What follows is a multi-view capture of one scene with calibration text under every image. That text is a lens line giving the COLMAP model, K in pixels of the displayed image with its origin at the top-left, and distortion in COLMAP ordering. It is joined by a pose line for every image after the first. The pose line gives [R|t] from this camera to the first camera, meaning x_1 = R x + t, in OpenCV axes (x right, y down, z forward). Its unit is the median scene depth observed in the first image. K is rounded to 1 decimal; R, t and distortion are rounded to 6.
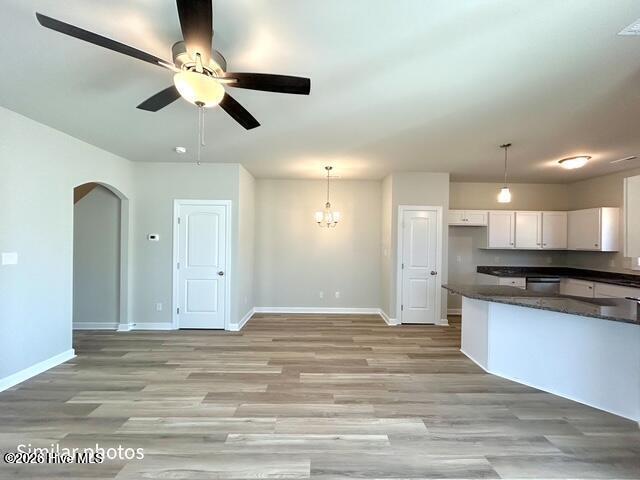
lens RADIAL K [[256.4, 0, 320.0], [0, 256.4, 240.0], [0, 0, 1]] dist [0.000660, -0.000013]
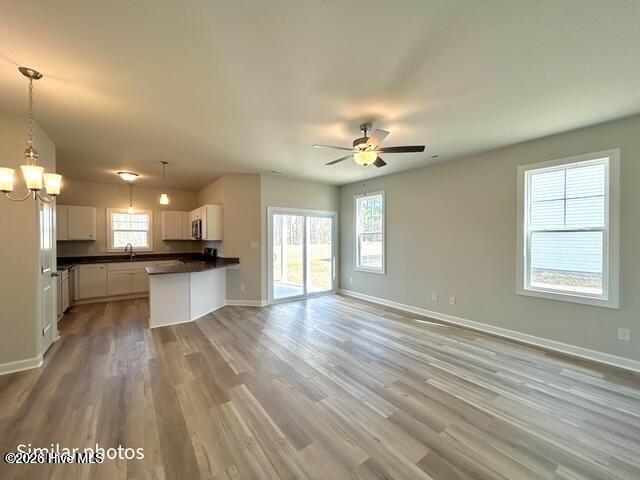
lens RADIAL K [[258.2, 0, 319.8], [0, 258.2, 238.7], [0, 0, 1]] dist [-0.000202, 0.000077]
pose [[-0.588881, -0.016670, 0.808048, -0.739598], [-0.008029, 0.999859, 0.014775, 0.007630], [-0.808180, 0.002212, -0.588931, 0.962074]]
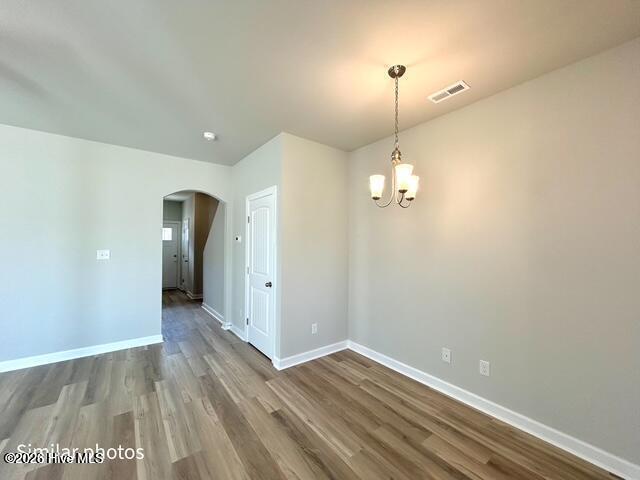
lens RADIAL K [[256.4, 0, 320.0], [0, 256.4, 240.0], [0, 0, 1]] dist [0.000660, -0.000013]
pose [[0.600994, -0.020322, -0.798995, 0.335922], [-0.000098, 0.999675, -0.025500, 0.020016], [0.799253, 0.015404, 0.600797, 0.716868]]
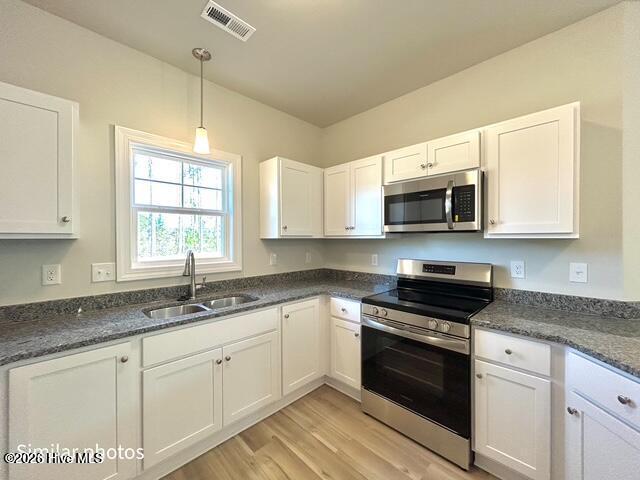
lens RADIAL K [[258.2, 0, 319.8], [0, 258.2, 238.7], [0, 0, 1]] dist [-0.000202, 0.000077]
pose [[-0.700177, -0.009157, 0.713910, 0.742540], [-0.005032, 0.999956, 0.007892, 0.044739], [-0.713951, 0.001933, -0.700193, 1.146189]]
